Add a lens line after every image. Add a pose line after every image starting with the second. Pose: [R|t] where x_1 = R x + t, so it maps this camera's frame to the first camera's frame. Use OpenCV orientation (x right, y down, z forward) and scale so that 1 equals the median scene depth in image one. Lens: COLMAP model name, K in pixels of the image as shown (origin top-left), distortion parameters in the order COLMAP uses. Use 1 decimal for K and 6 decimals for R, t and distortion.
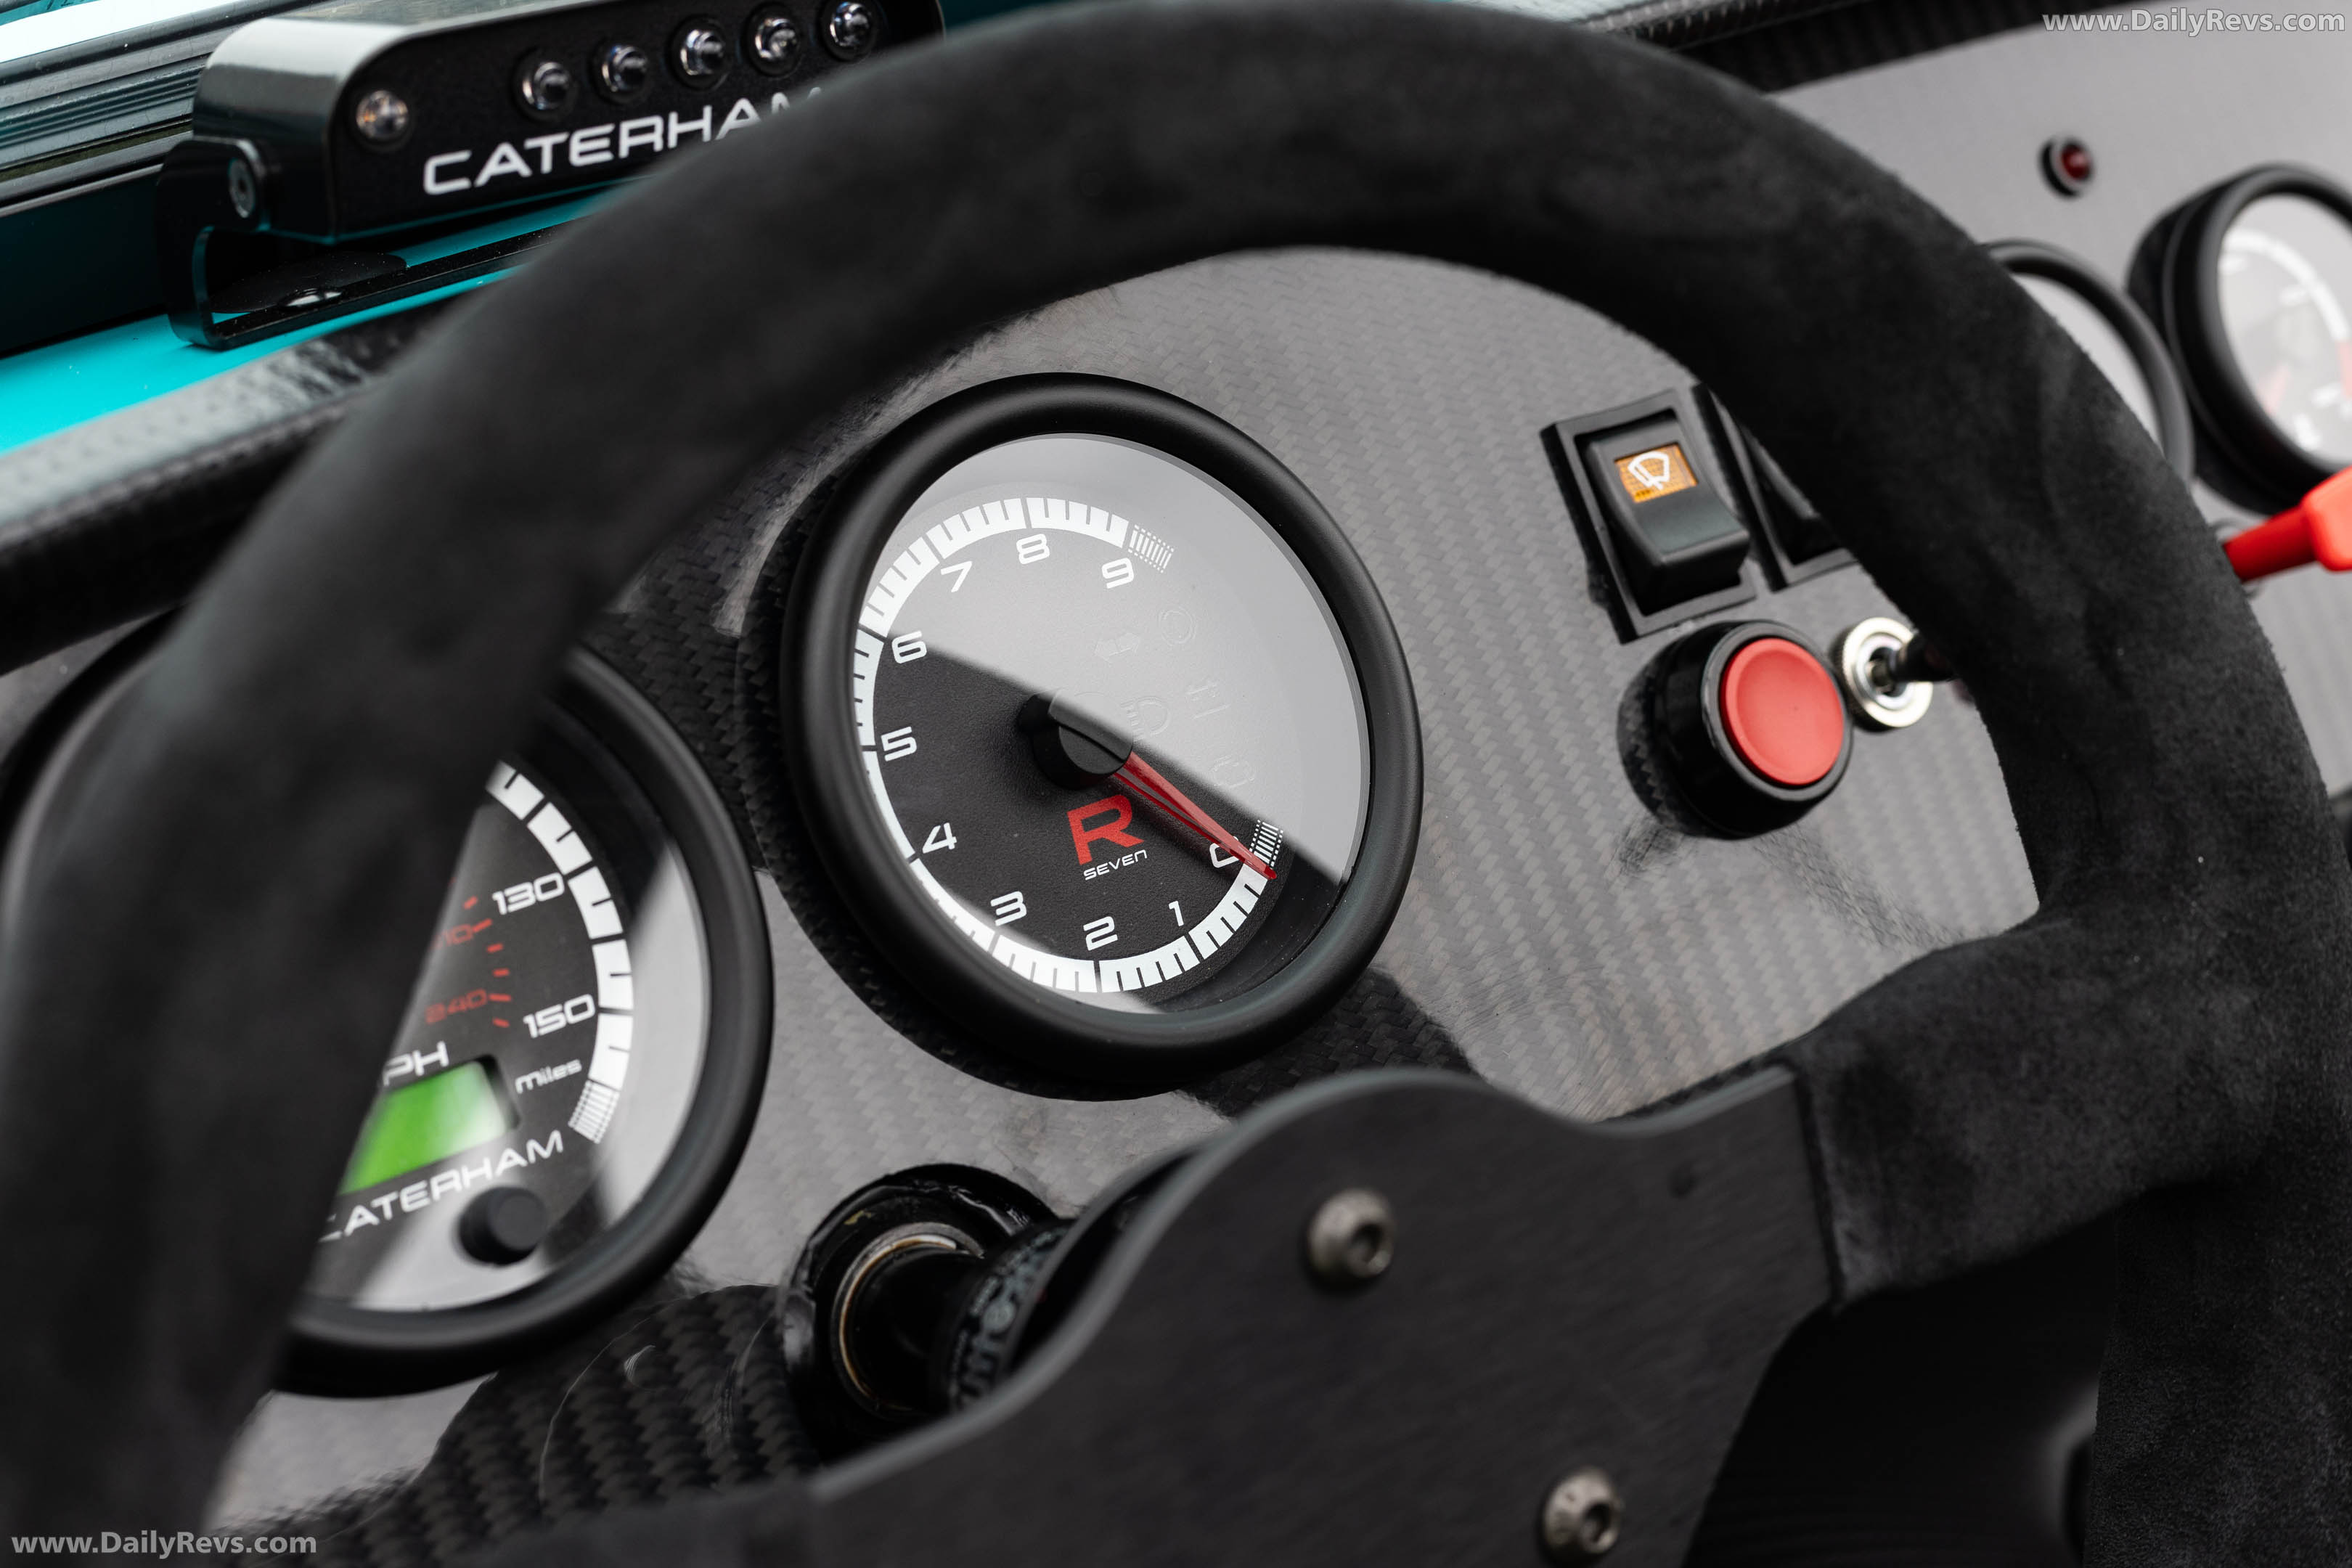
lens RADIAL K [[3530.6, 0, 1176.0], [0, 3530.6, 784.0], [0, 0, 1]] dist [-0.099934, -0.031441]
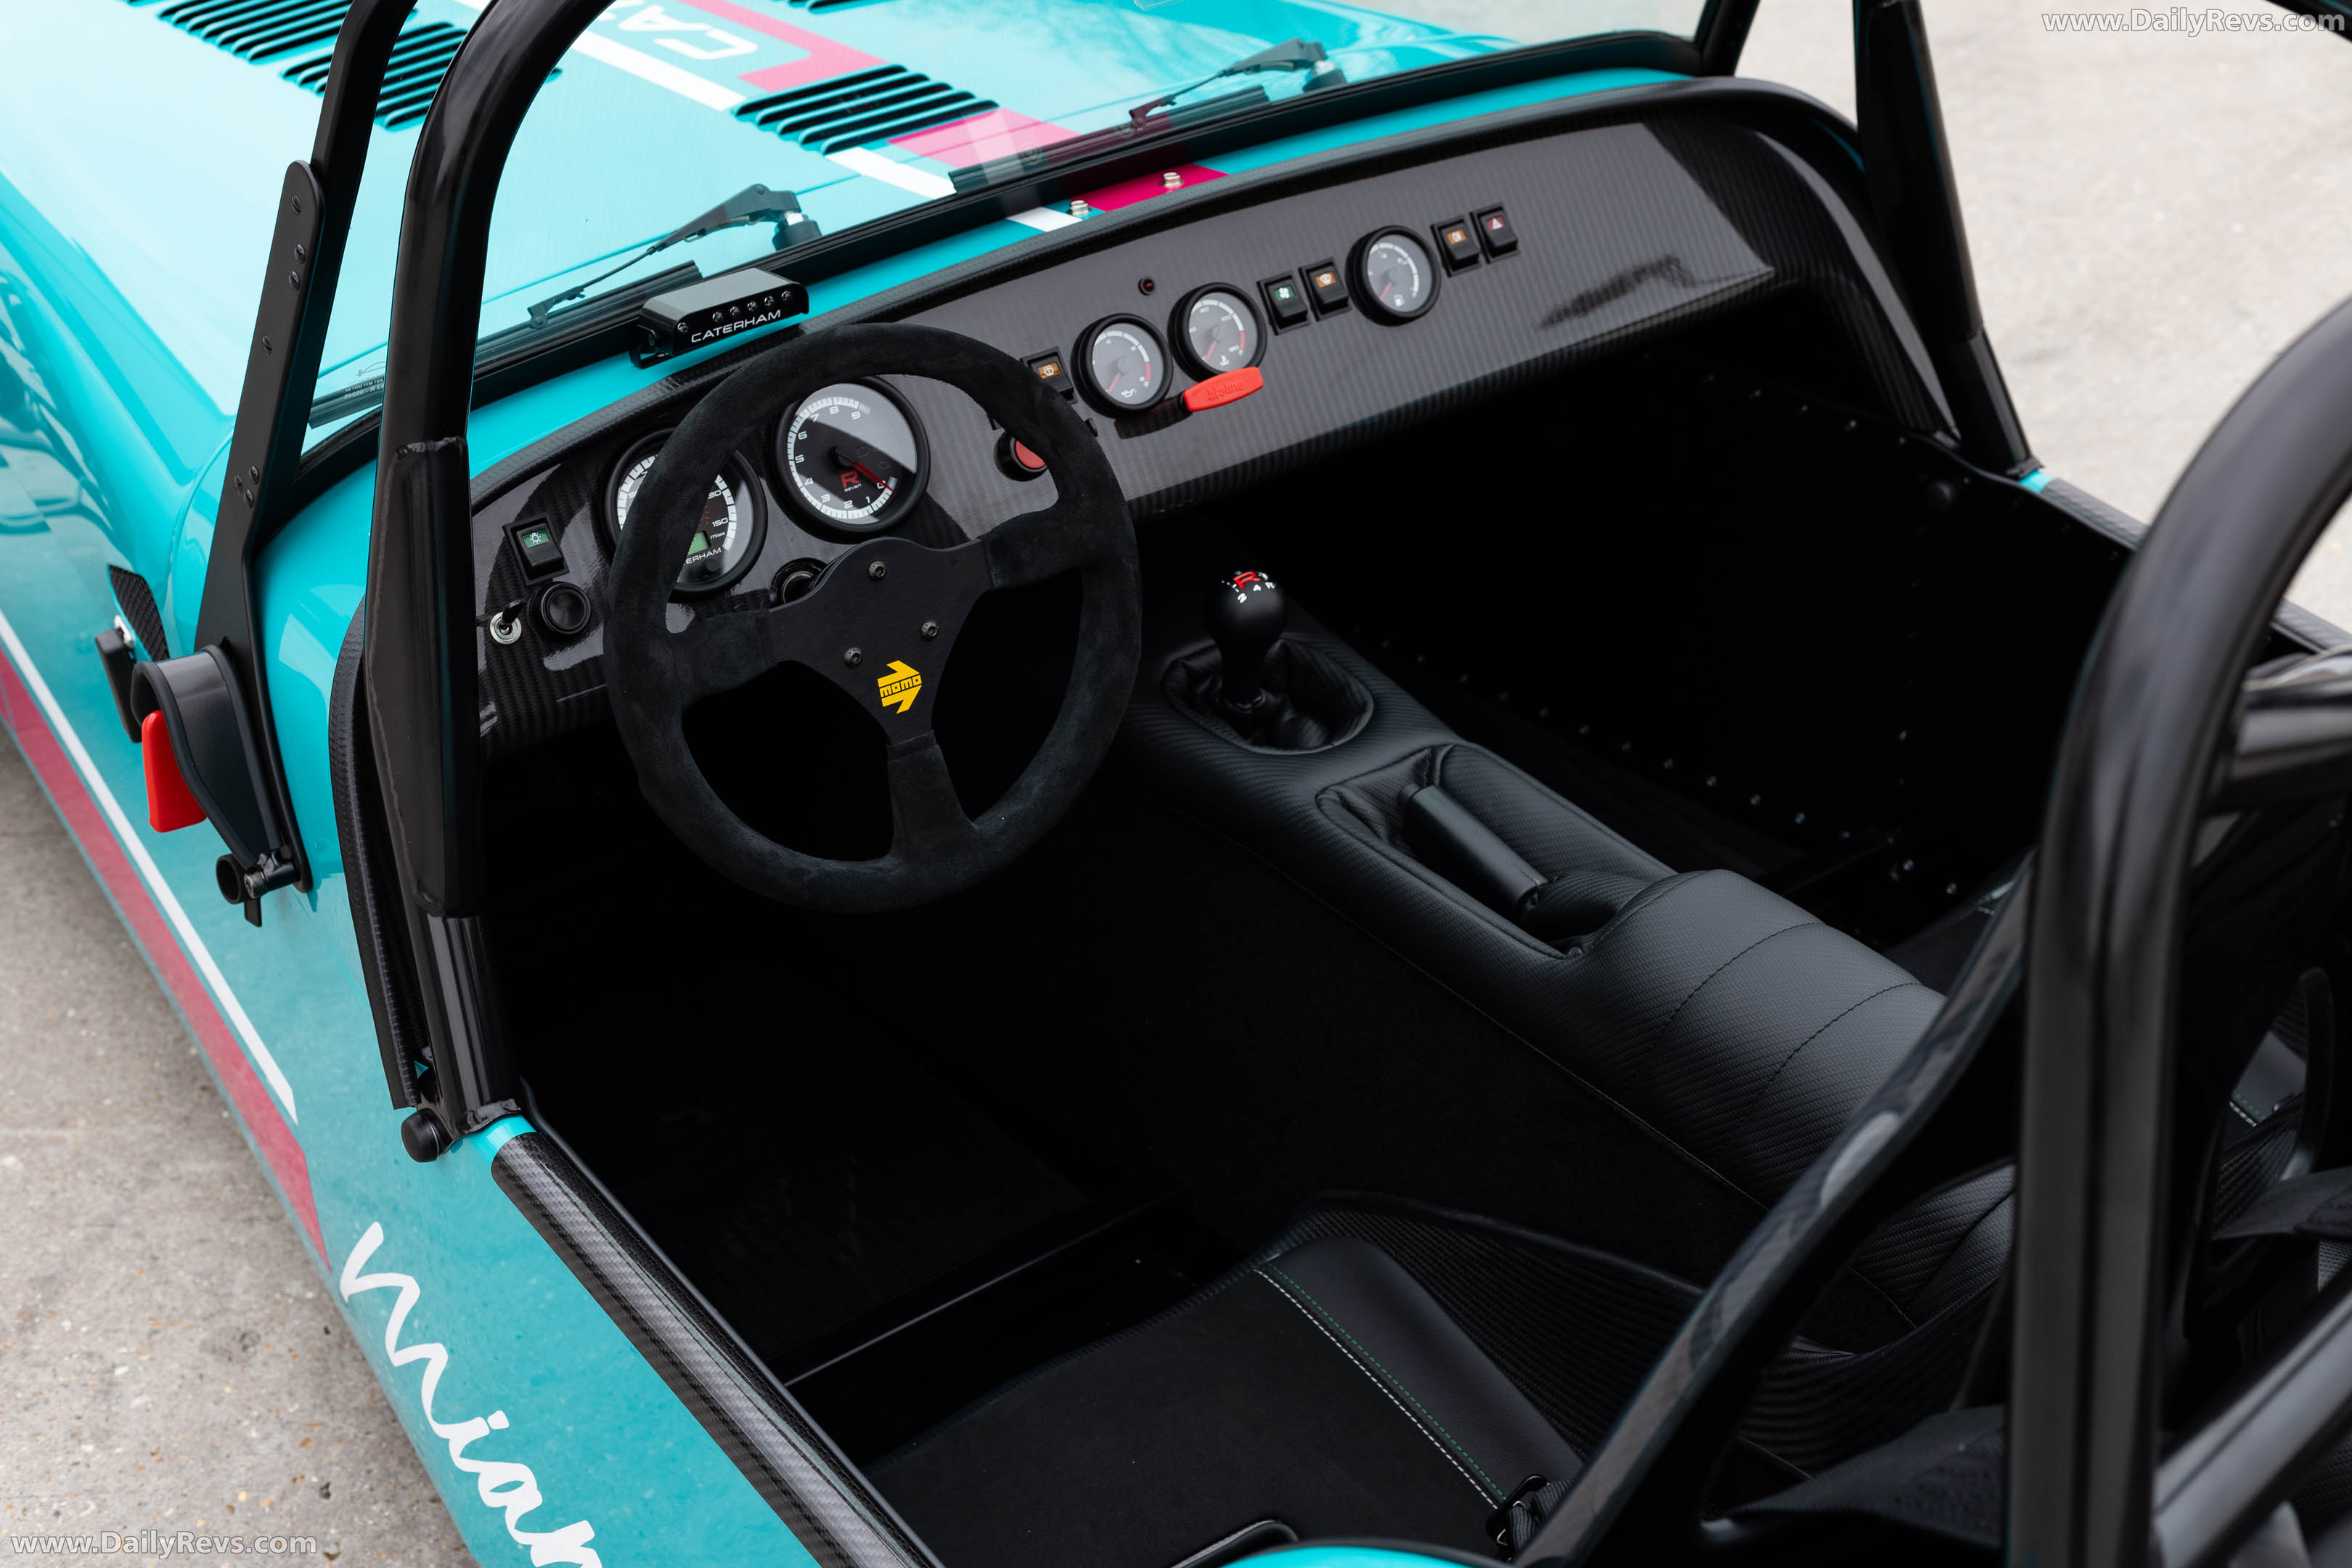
lens RADIAL K [[3530.6, 0, 1176.0], [0, 3530.6, 784.0], [0, 0, 1]] dist [-0.099934, -0.031441]
pose [[0.999384, 0.024868, -0.024760, 0.508763], [-0.021101, 0.989610, 0.142221, -0.246465], [0.028040, -0.141611, 0.989525, -3.364638]]
